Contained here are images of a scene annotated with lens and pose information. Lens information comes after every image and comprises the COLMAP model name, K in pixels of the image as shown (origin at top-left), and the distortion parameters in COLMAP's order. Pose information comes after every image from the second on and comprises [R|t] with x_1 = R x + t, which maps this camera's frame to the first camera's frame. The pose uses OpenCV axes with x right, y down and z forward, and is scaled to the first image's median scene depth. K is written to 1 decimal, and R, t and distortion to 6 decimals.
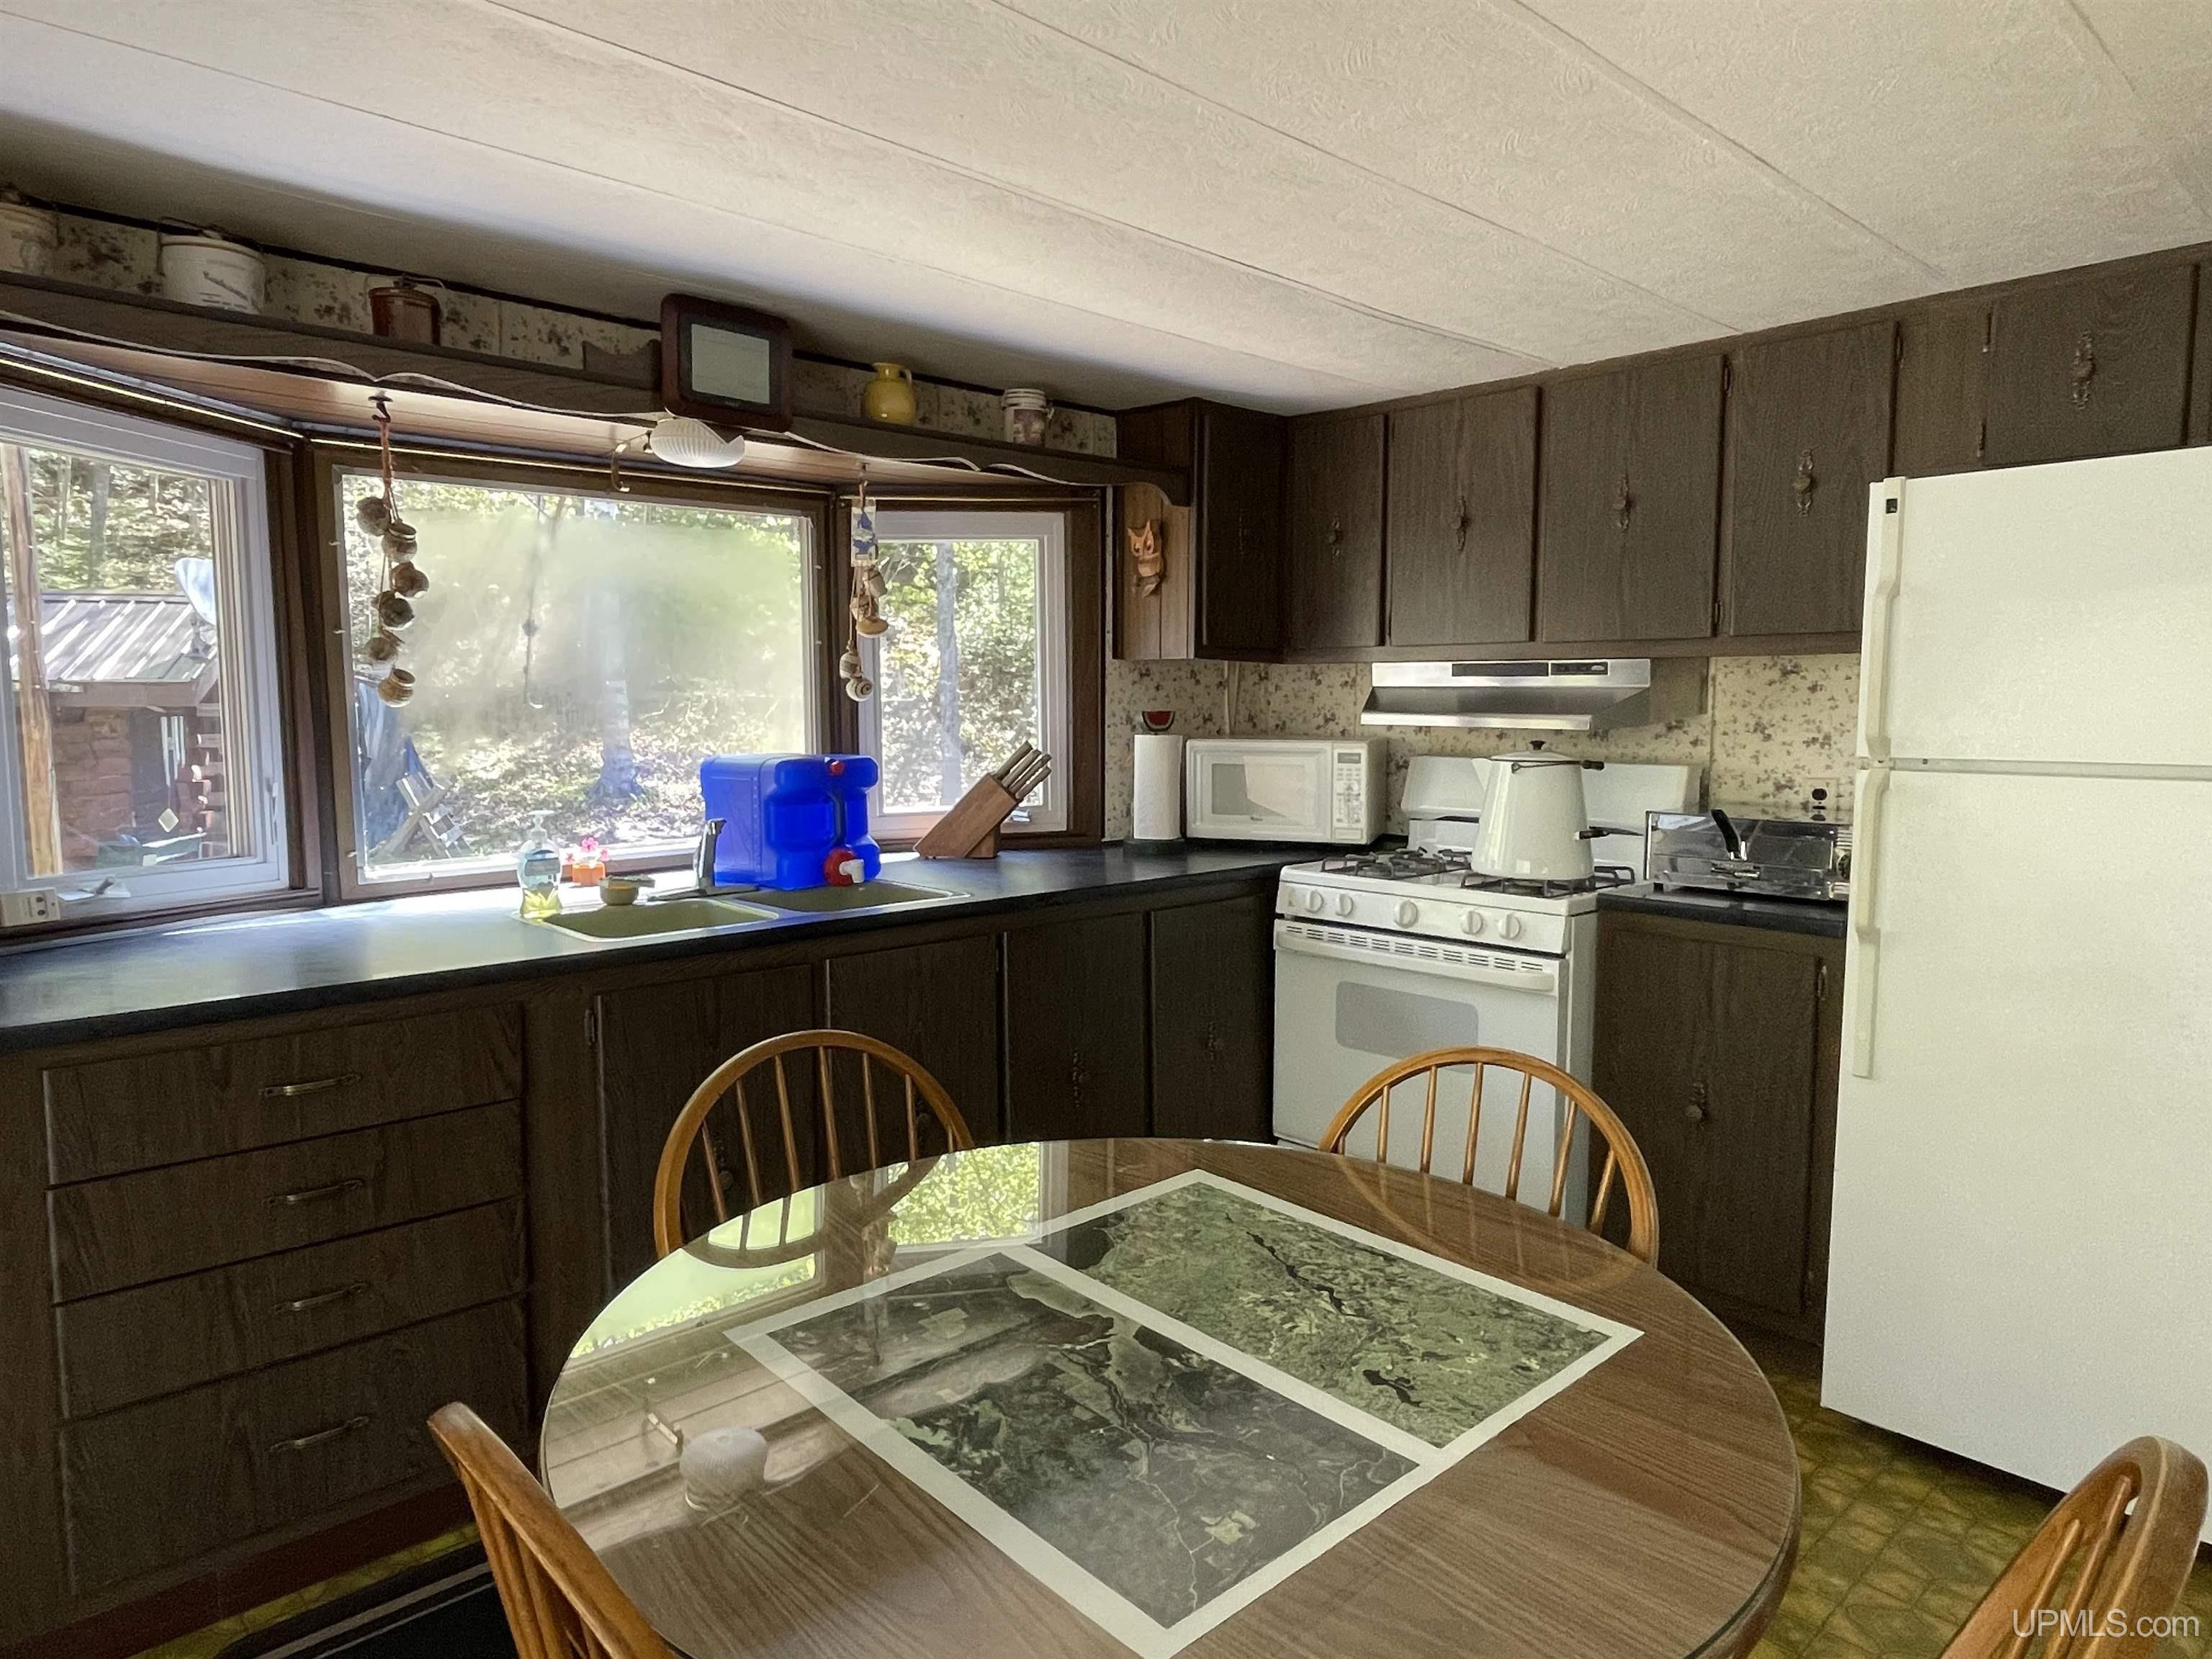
lens RADIAL K [[1359.8, 0, 1097.7], [0, 1359.8, 834.5], [0, 0, 1]] dist [0.011072, -0.000563]
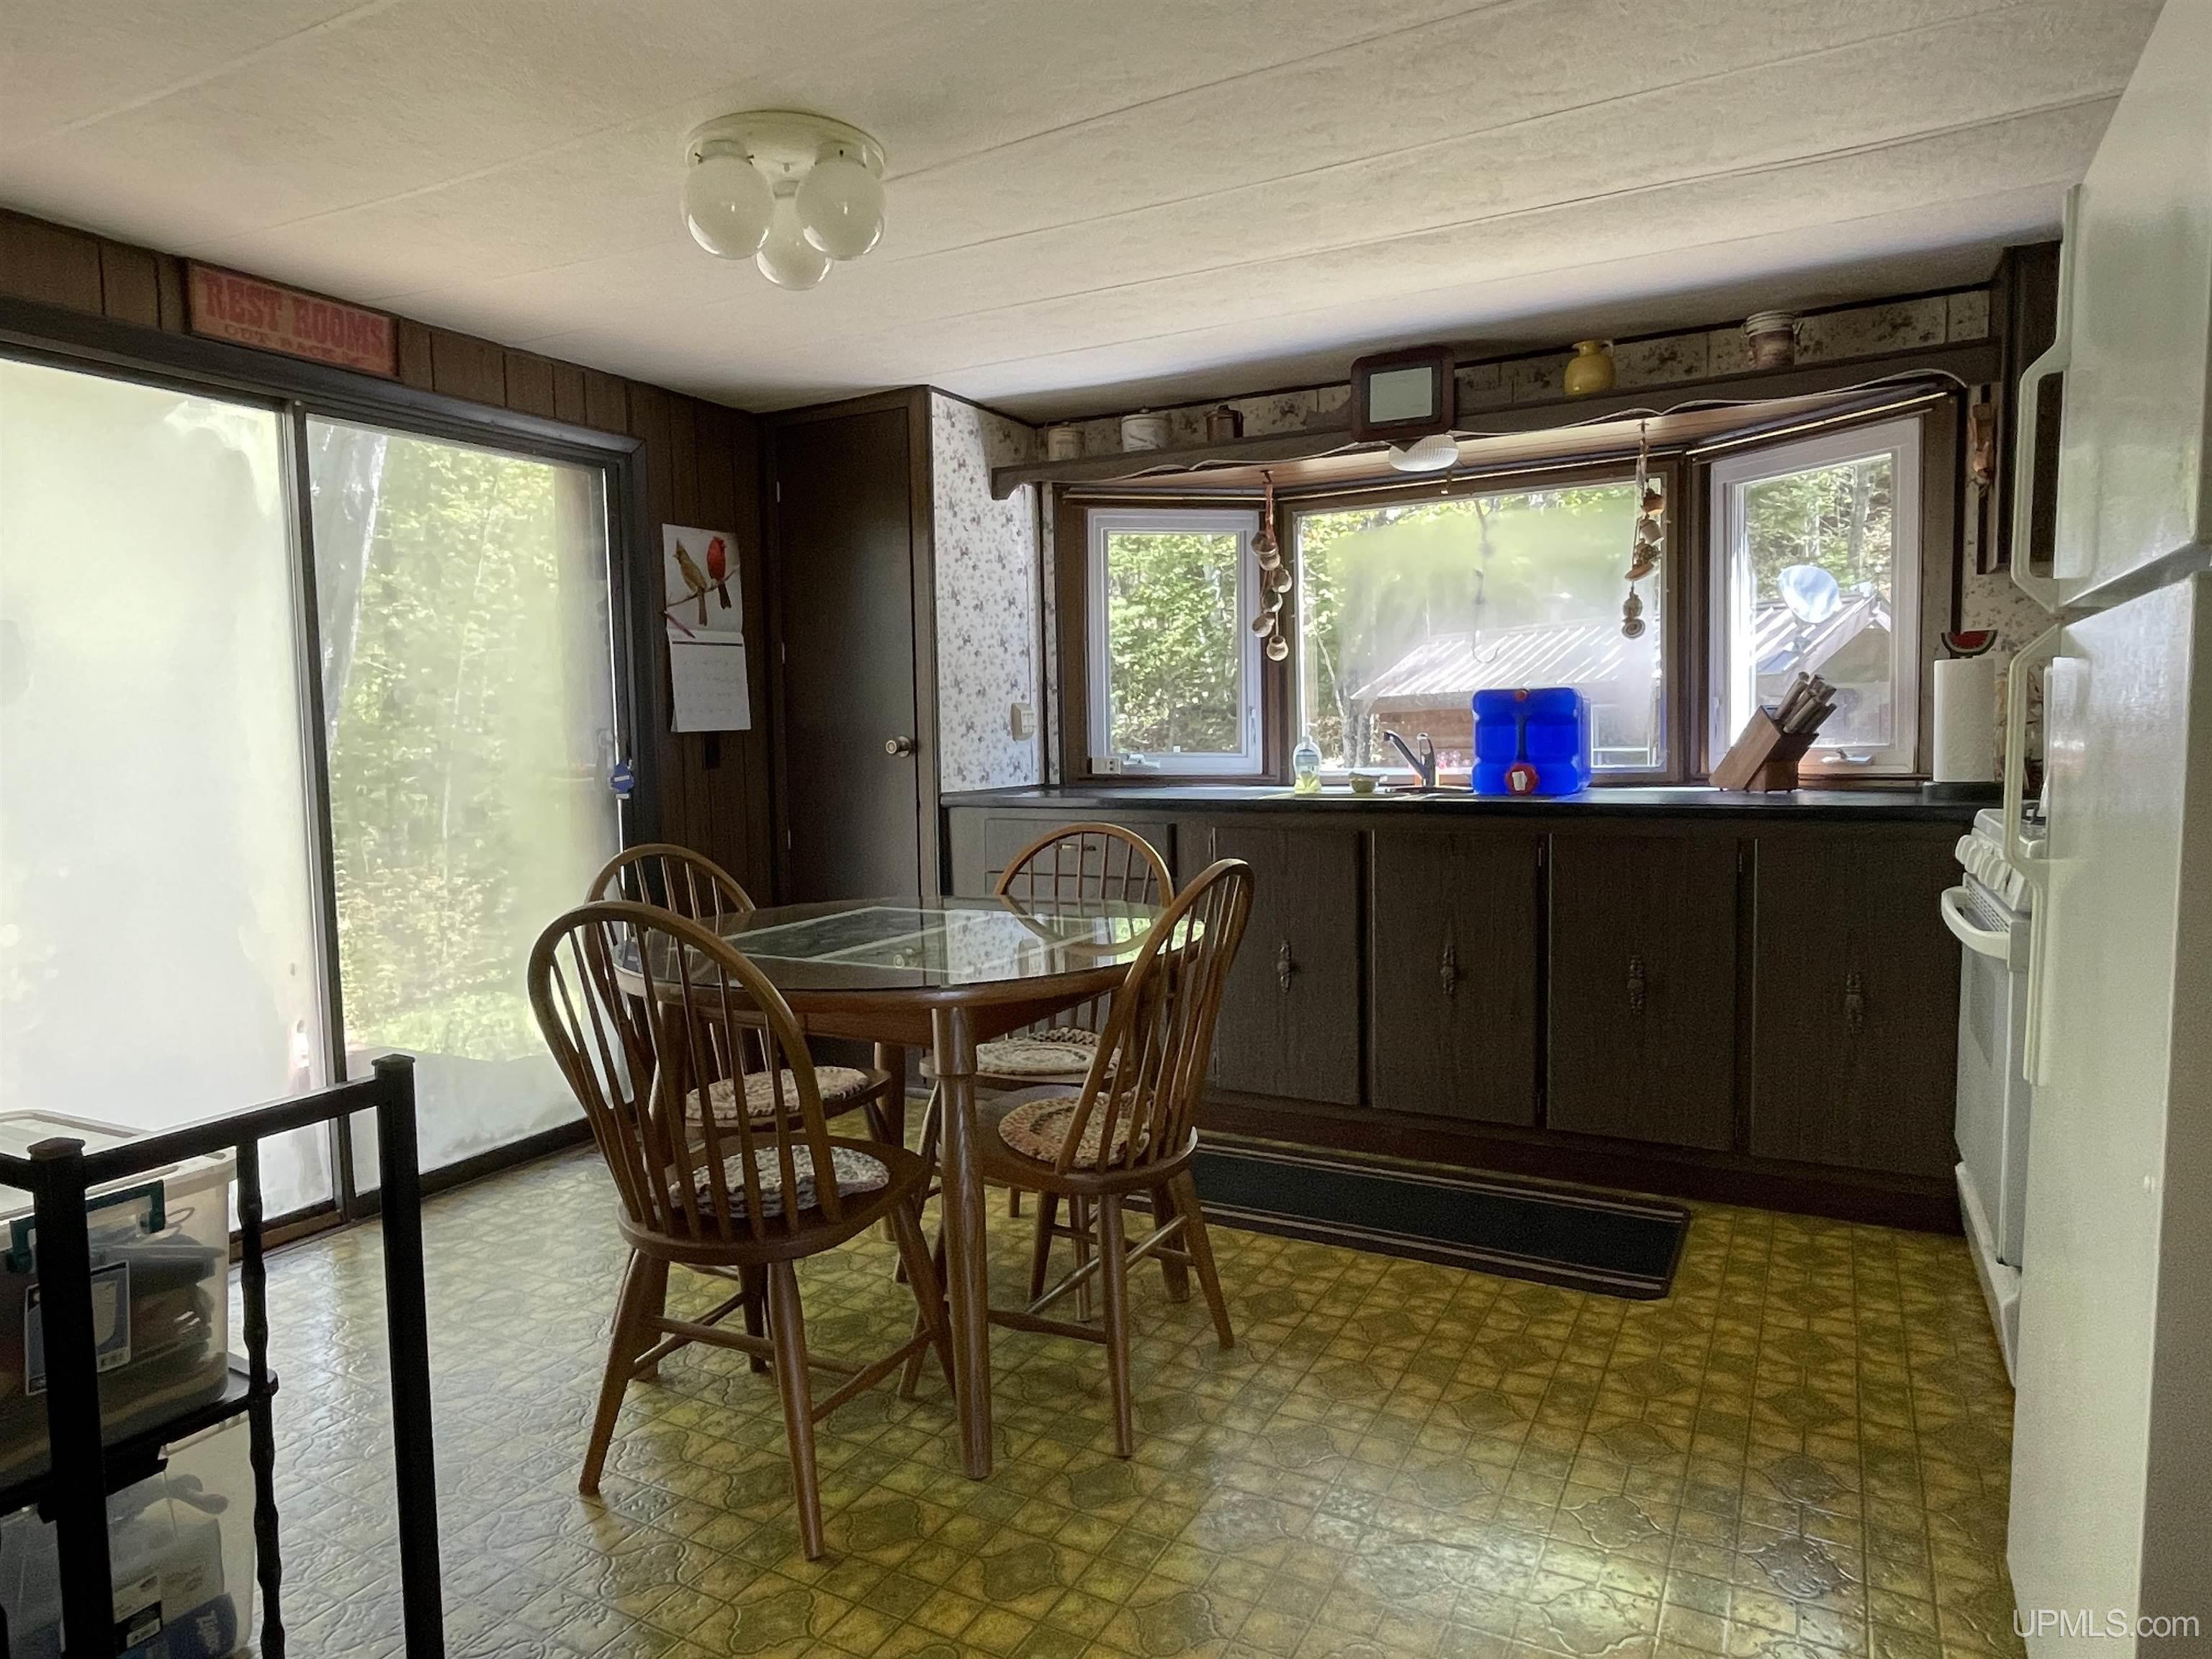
lens RADIAL K [[1359.8, 0, 1103.2], [0, 1359.8, 842.2], [0, 0, 1]] dist [0.011072, -0.000563]
pose [[0.355199, 0.062155, -0.932722, 0.904372], [-0.067641, 0.996880, 0.040672, 0.066477], [0.932340, 0.048643, 0.358295, 0.243523]]
